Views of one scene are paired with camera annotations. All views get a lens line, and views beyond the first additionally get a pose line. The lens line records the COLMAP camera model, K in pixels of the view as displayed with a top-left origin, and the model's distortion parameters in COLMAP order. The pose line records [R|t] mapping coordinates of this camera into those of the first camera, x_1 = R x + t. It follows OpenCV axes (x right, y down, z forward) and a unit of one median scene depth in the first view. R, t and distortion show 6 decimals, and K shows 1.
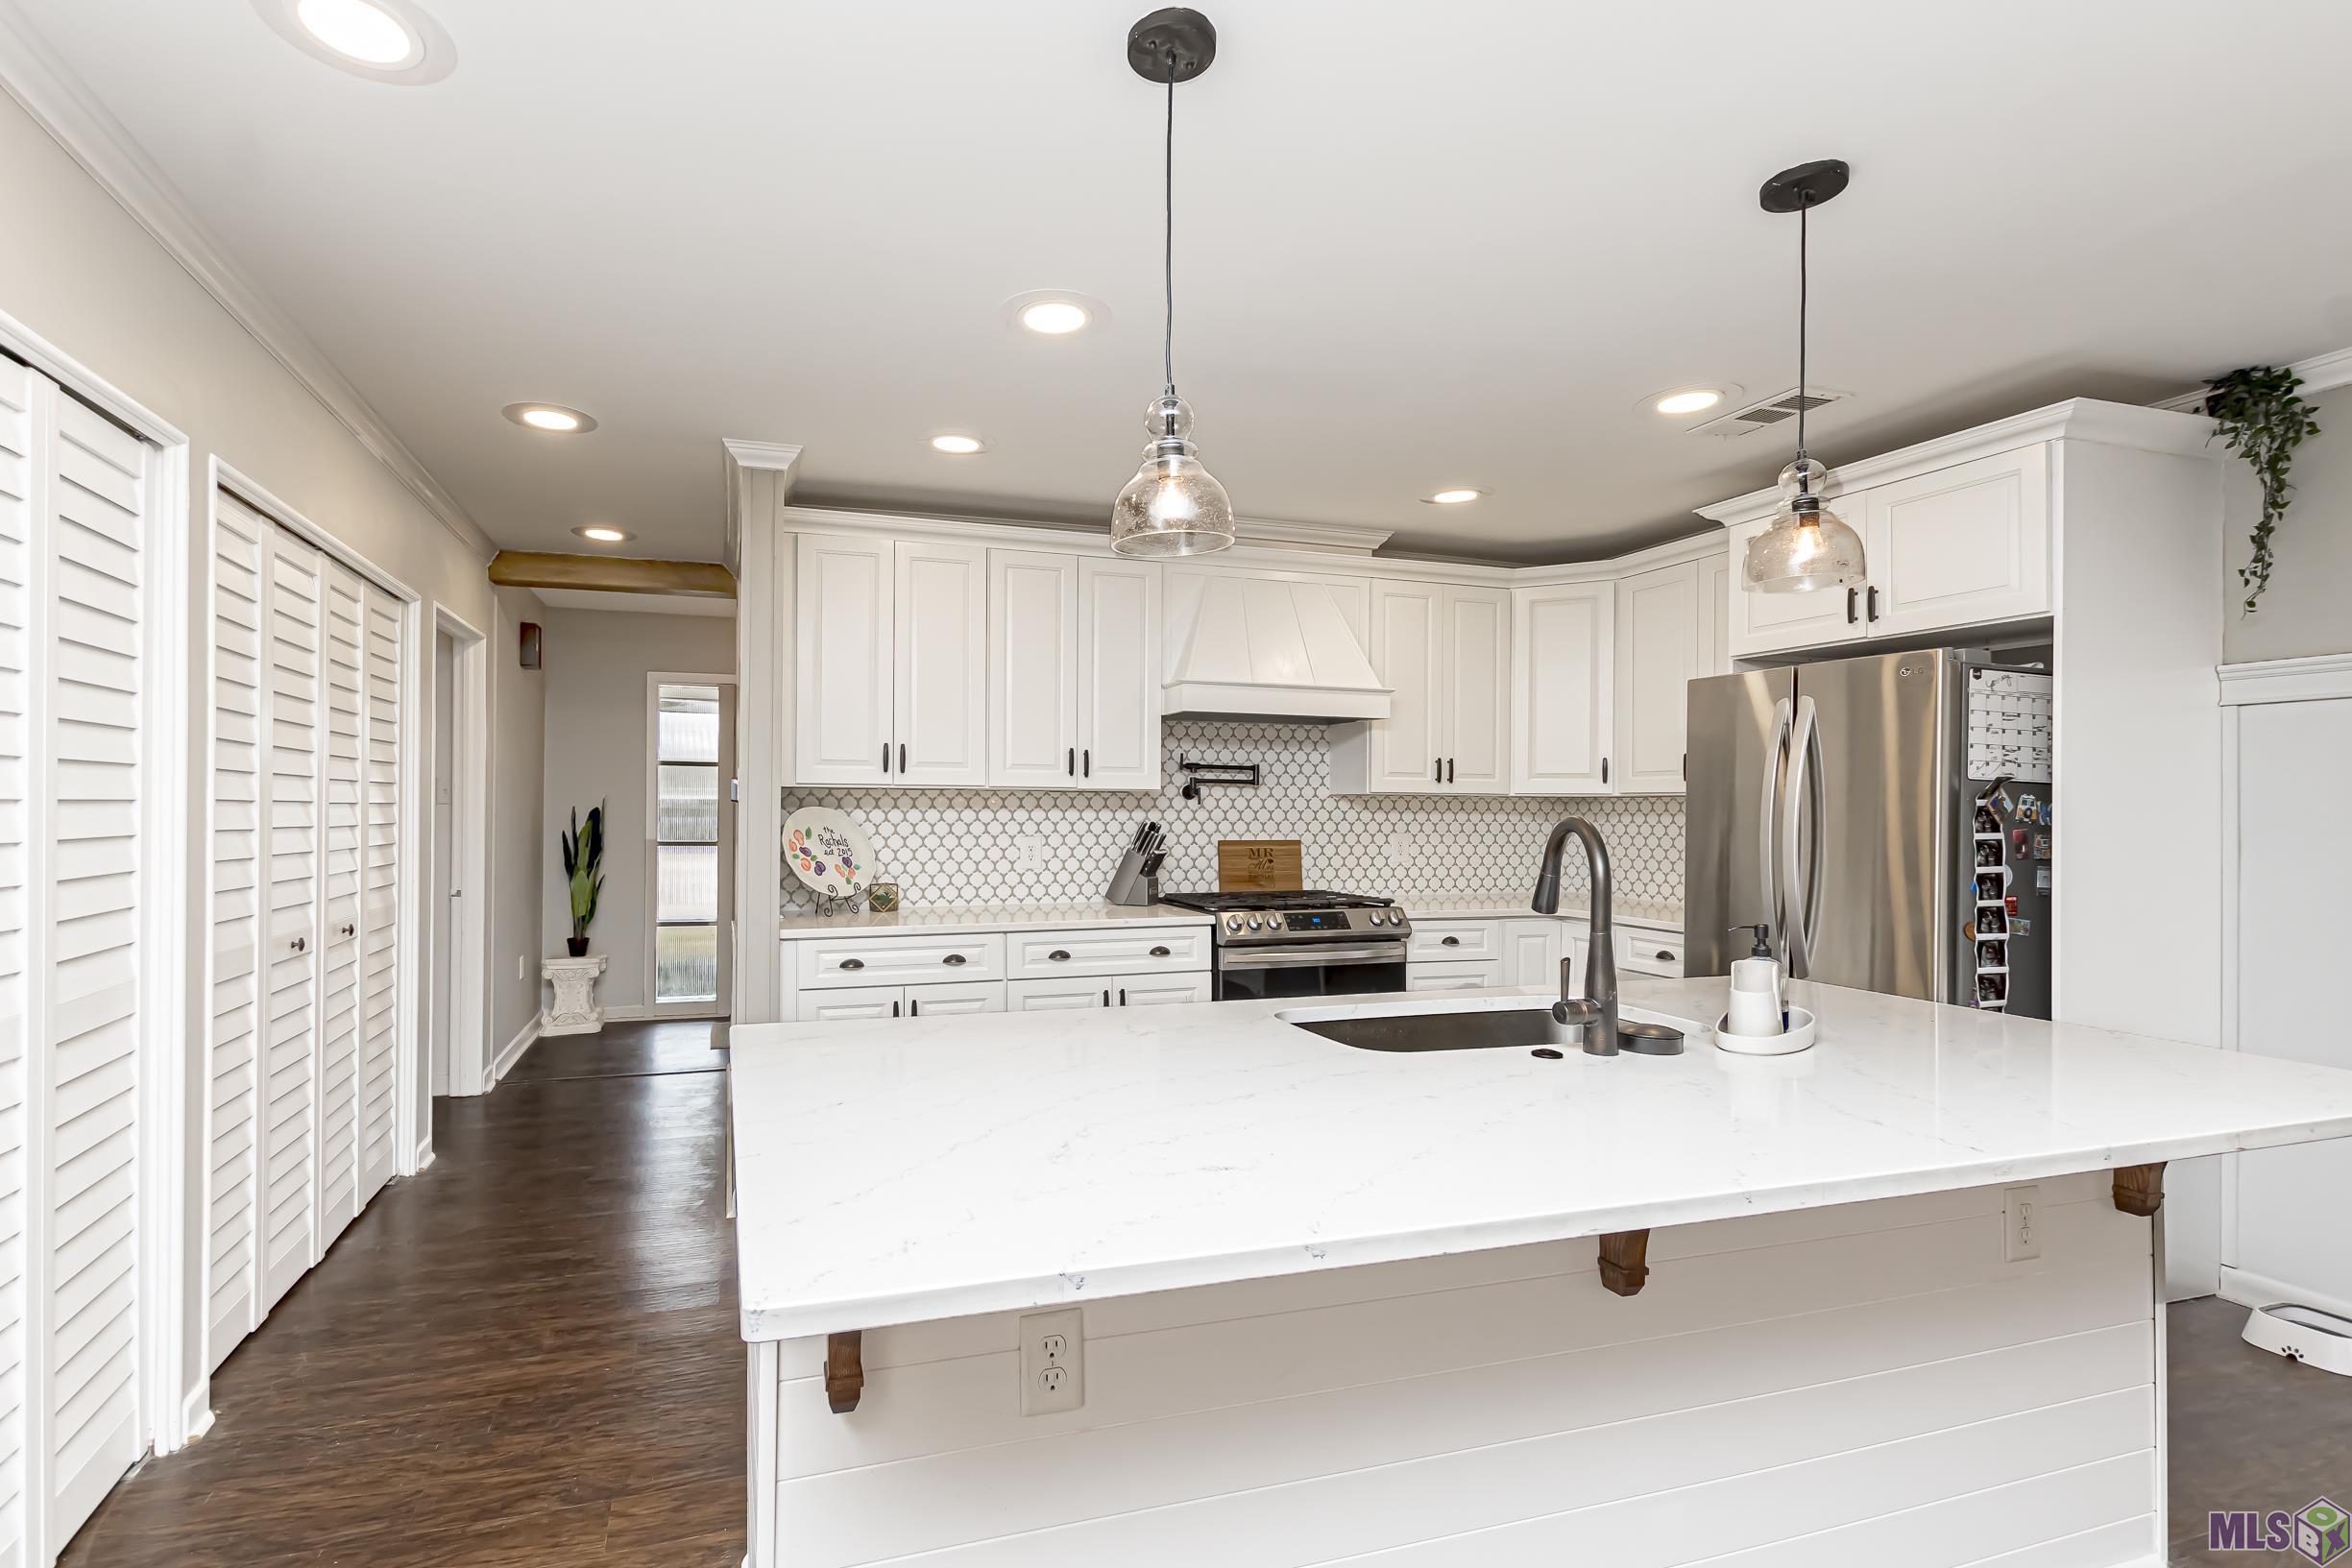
lens RADIAL K [[1048.0, 0, 1084.4], [0, 1048.0, 802.5], [0, 0, 1]] dist [0.000357, -0.000014]
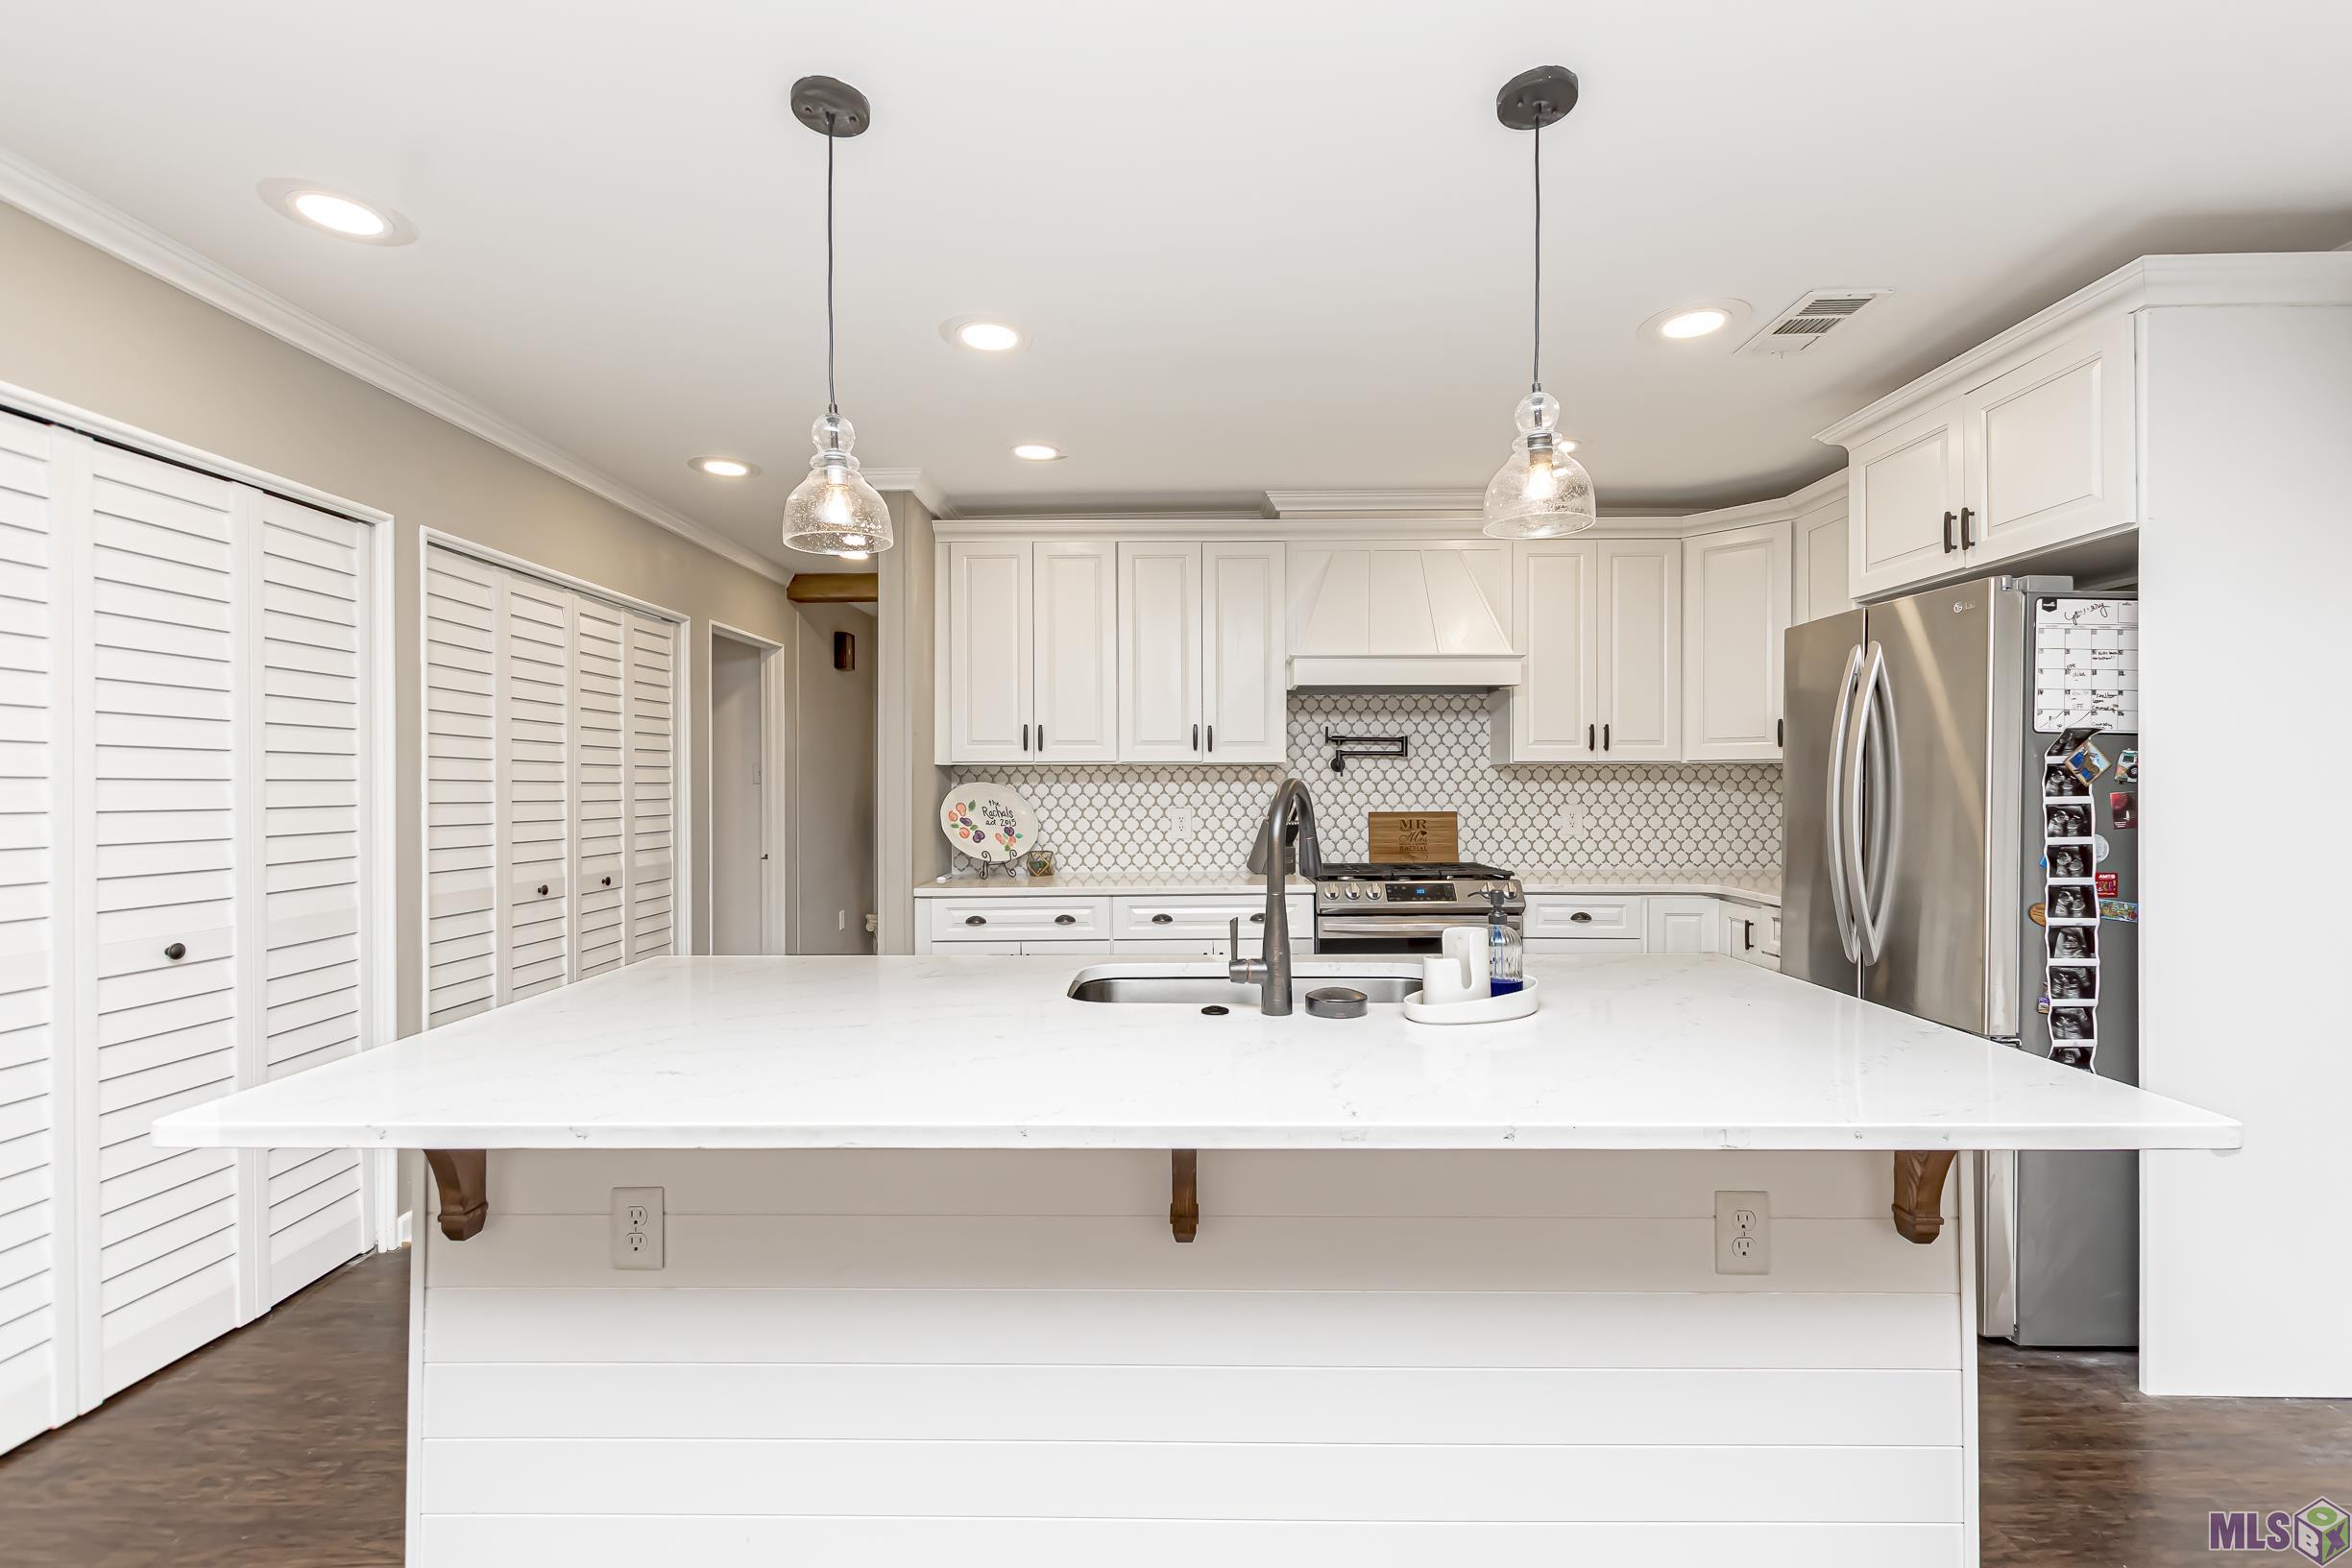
lens RADIAL K [[1009.7, 0, 1176.0], [0, 1009.7, 784.0], [0, 0, 1]] dist [-0.000938, -0.000107]
pose [[0.955143, -0.009963, -0.295979, 0.267858], [0.010817, 0.999941, 0.001249, 0.006769], [0.295949, -0.004394, 0.955194, 0.019658]]
